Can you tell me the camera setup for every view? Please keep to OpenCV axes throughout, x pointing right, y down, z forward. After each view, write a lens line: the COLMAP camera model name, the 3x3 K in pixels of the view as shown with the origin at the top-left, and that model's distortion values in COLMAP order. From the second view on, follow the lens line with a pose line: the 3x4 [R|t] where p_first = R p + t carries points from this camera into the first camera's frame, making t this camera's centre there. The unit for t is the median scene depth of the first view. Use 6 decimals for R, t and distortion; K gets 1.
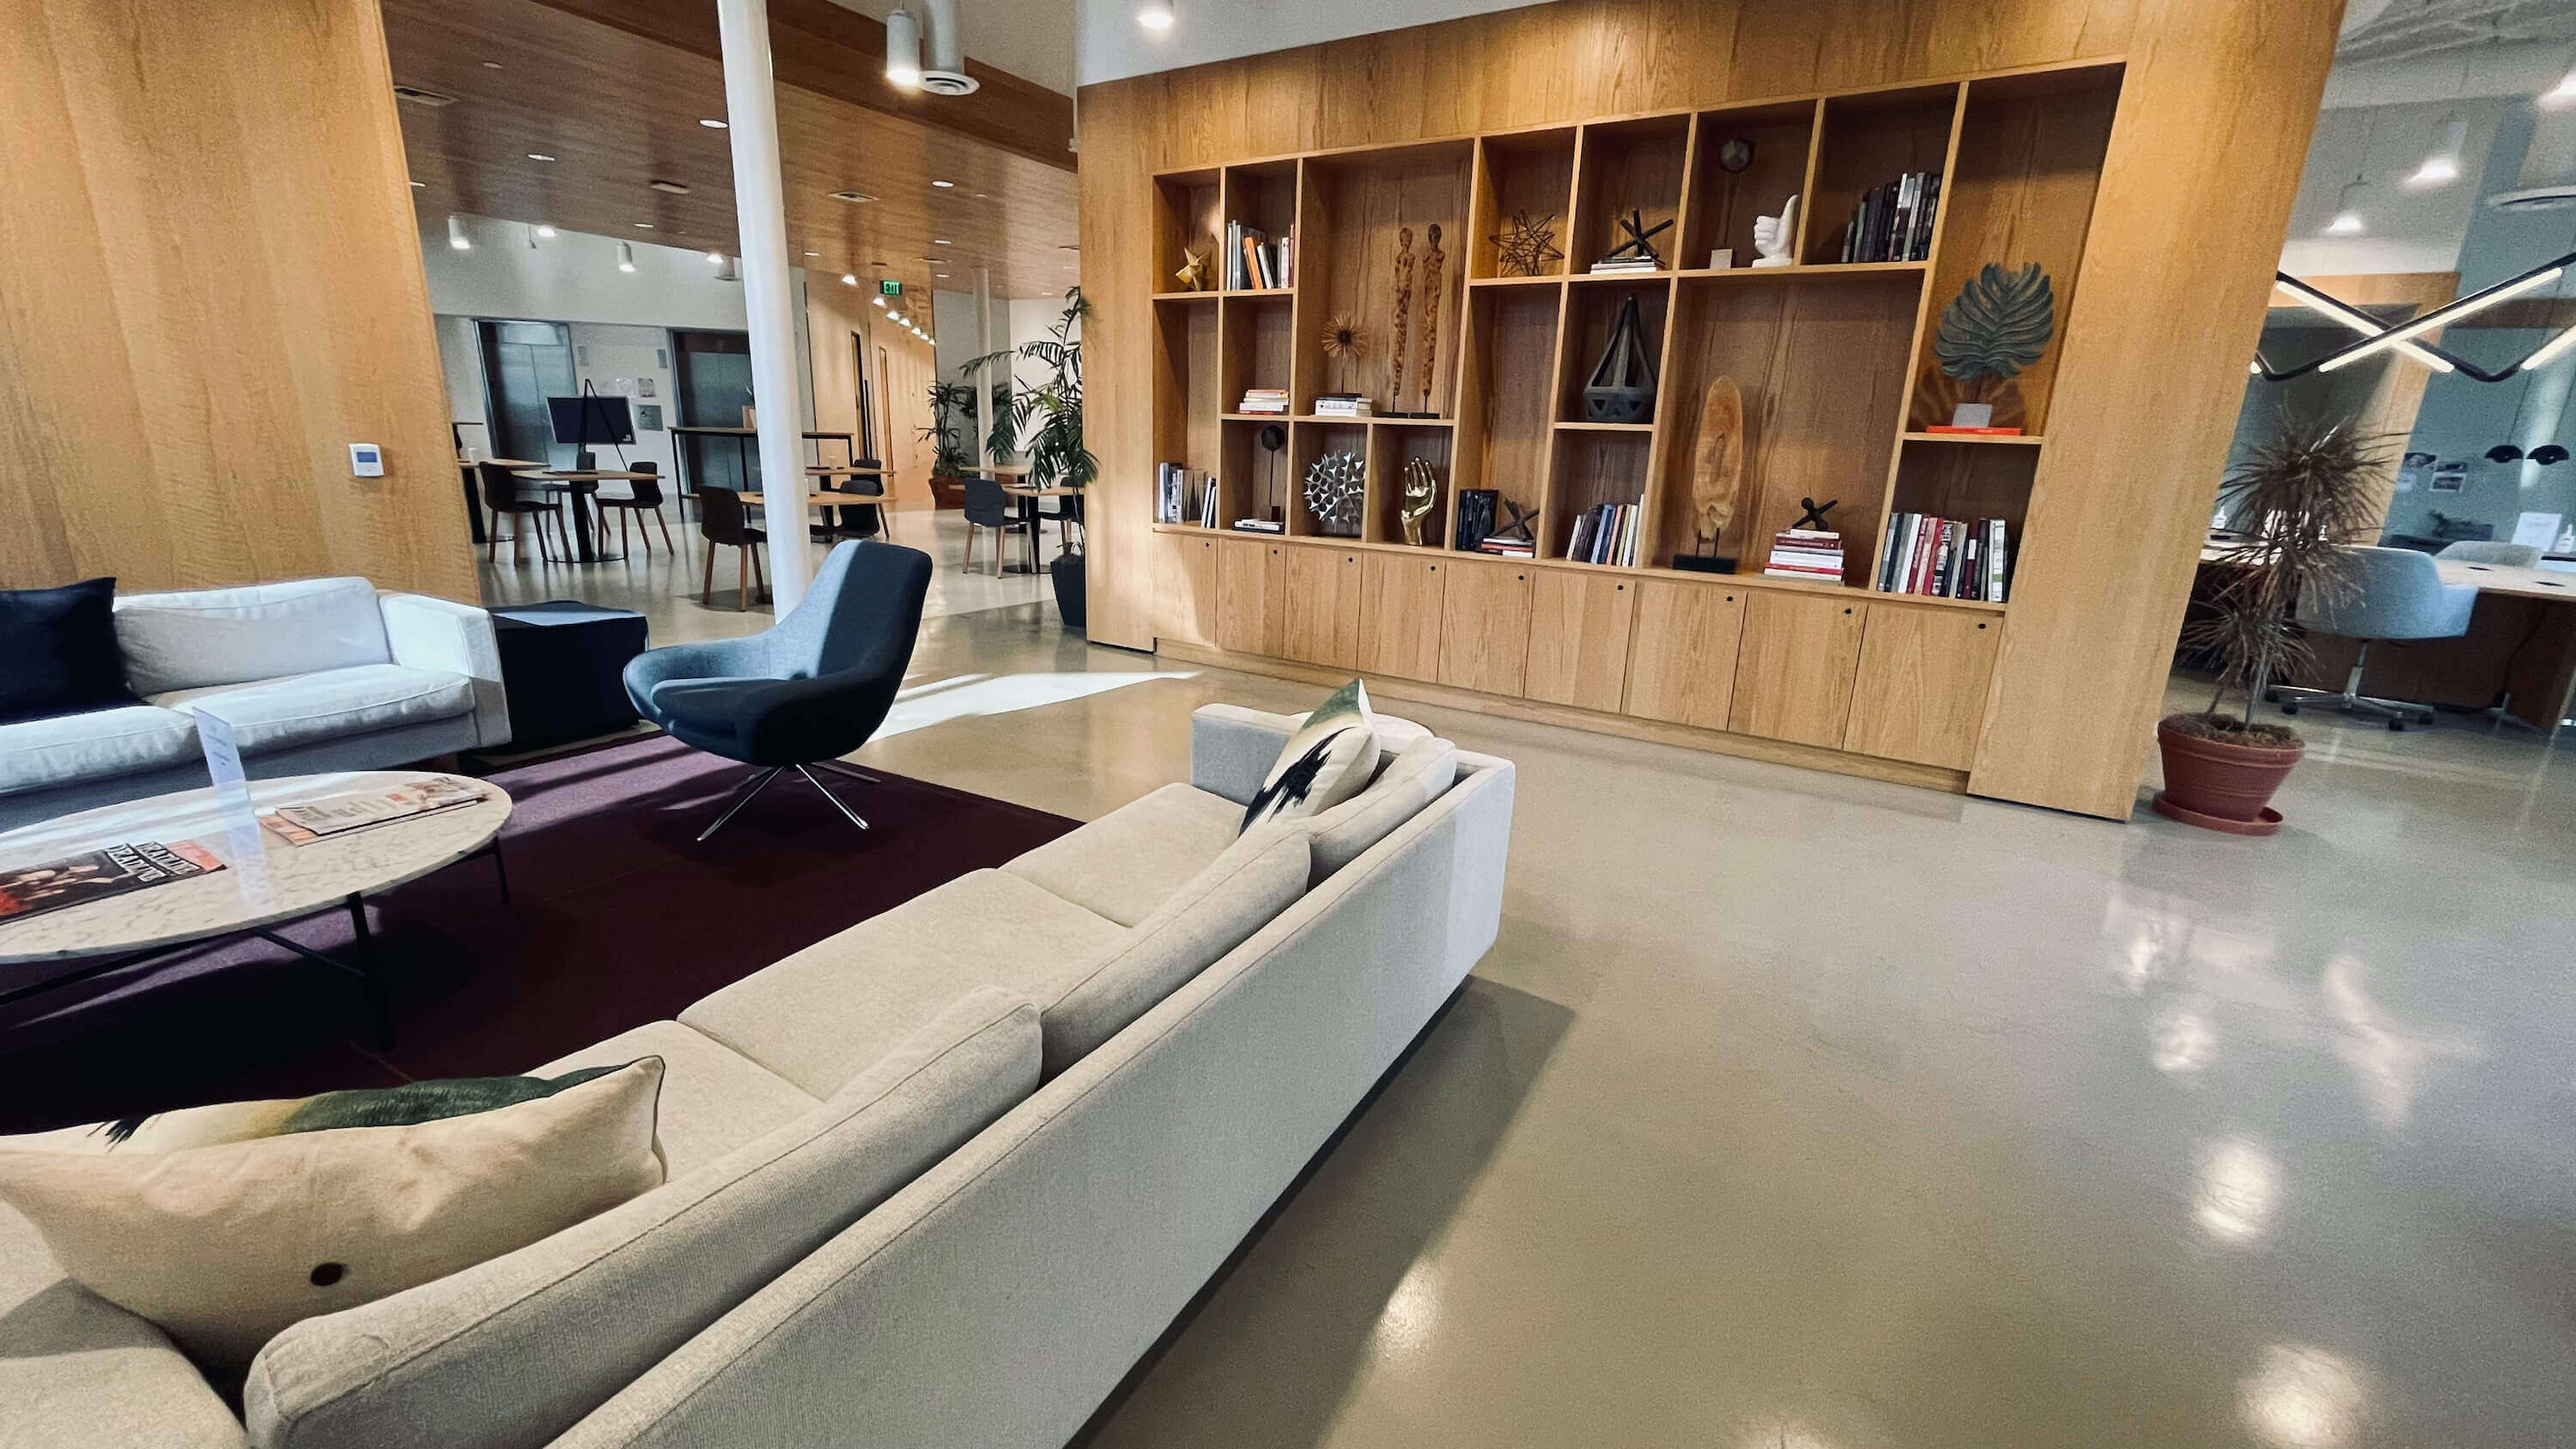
lens RADIAL K [[1057.7, 0, 1288.0], [0, 1057.7, 724.5], [0, 0, 1]] dist [0.001941, 0.000006]
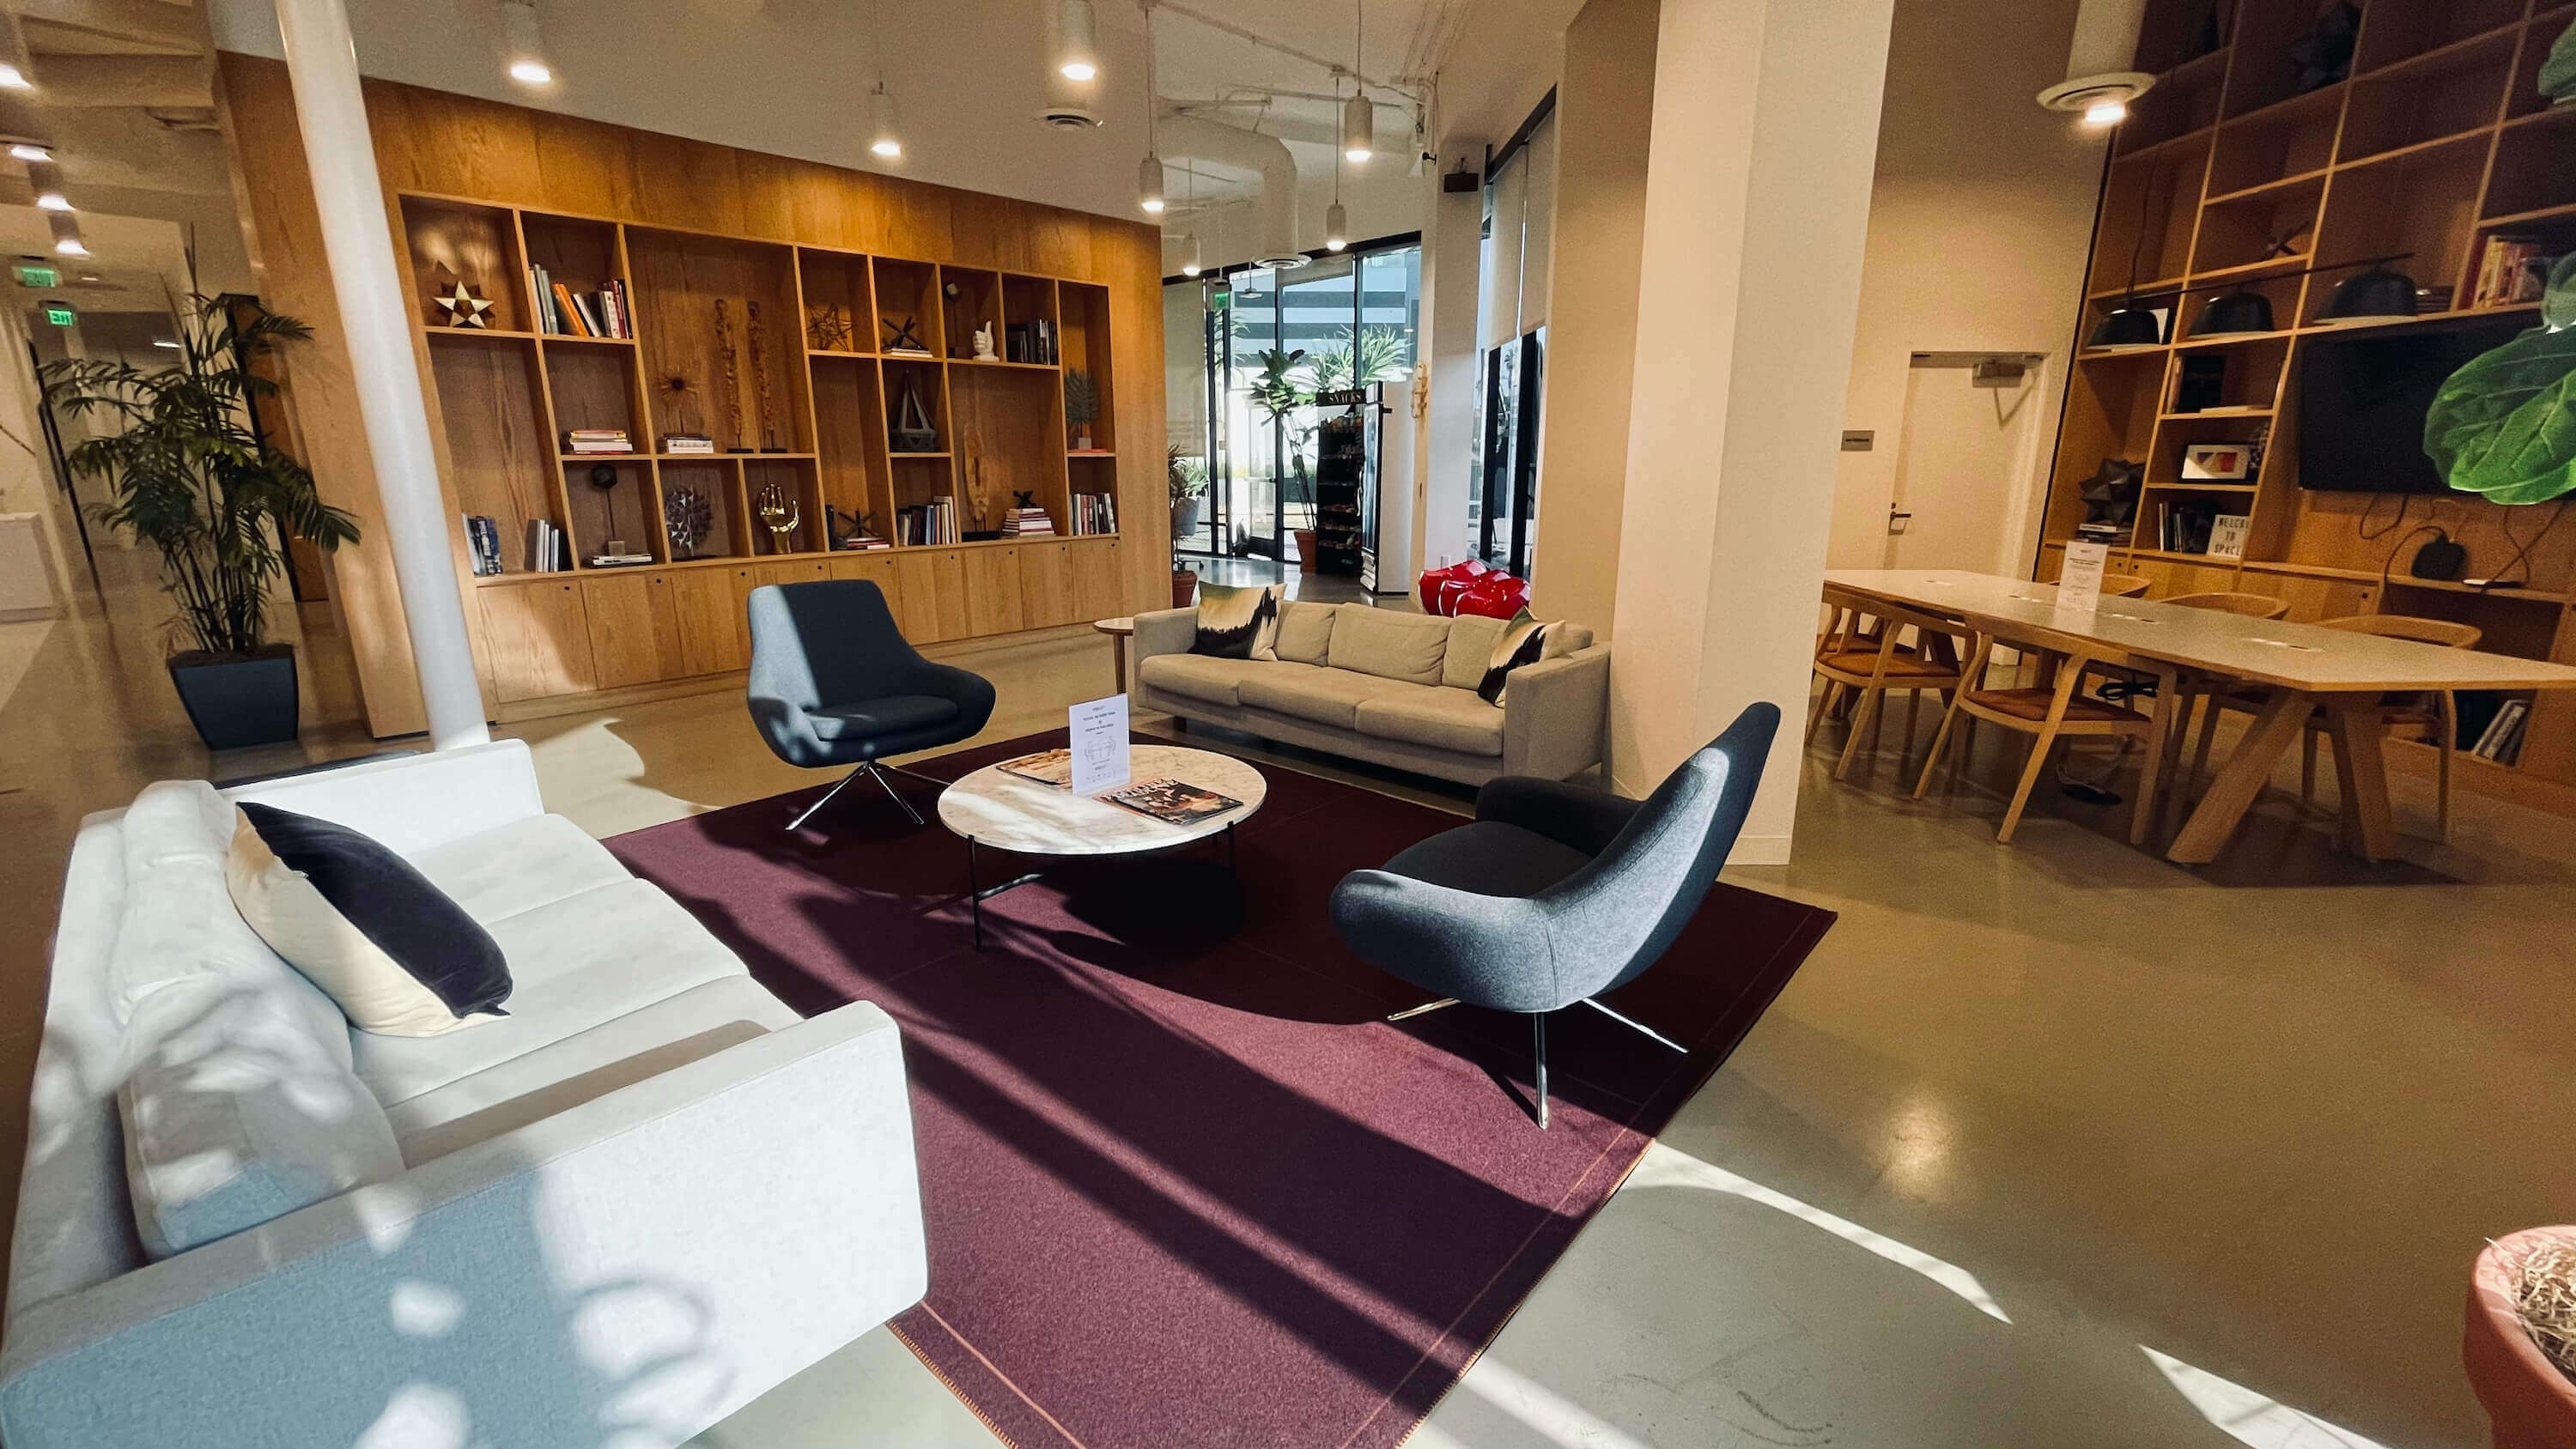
lens RADIAL K [[1058.6, 0, 1278.0], [0, 1058.6, 715.4], [0, 0, 1]] dist [0.000245, 0.000315]
pose [[0.222345, -0.271565, 0.936384, -0.979883], [0.271821, 0.939610, 0.207956, -0.094186], [-0.936310, 0.208291, 0.282735, 0.148629]]
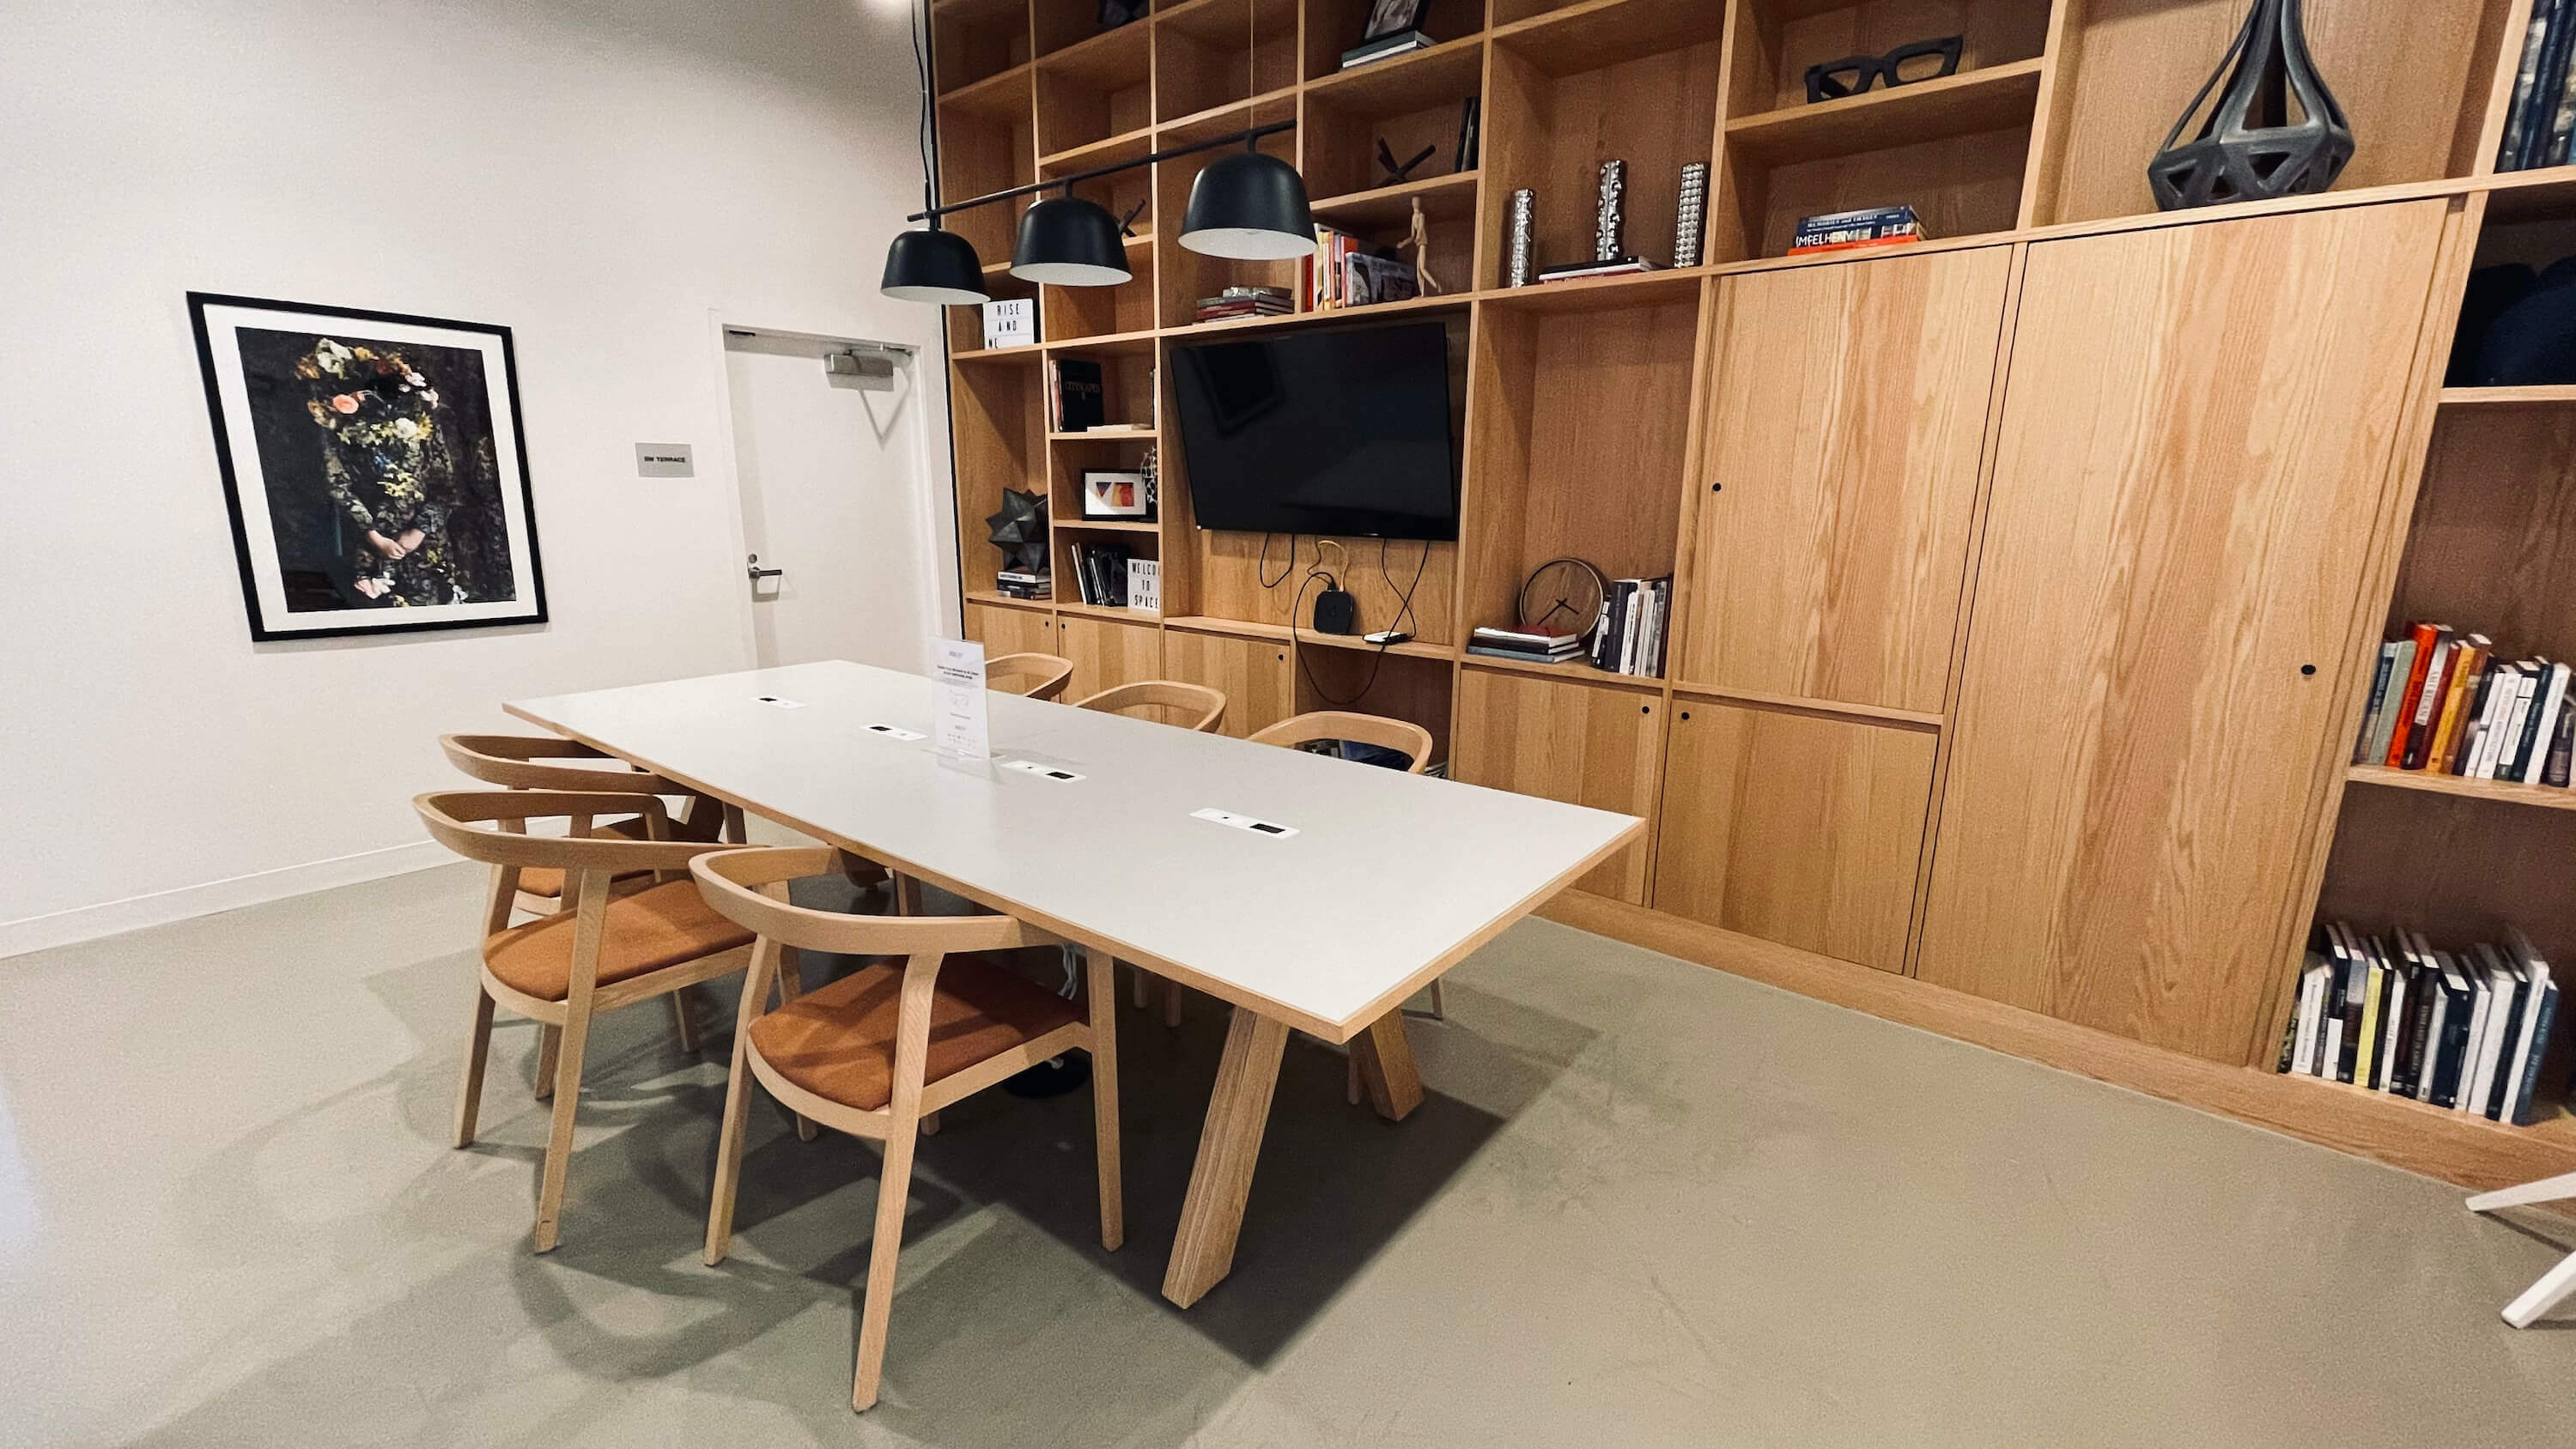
lens RADIAL K [[1035.1, 0, 1318.6], [0, 1035.1, 714.2], [0, 0, 1]] dist [0.000959, 0.000079]
pose [[-0.611971, -0.216621, 0.760636, -0.469186], [0.181326, 0.897709, 0.401545, -0.000548], [-0.769813, 0.383657, -0.510093, -0.123370]]
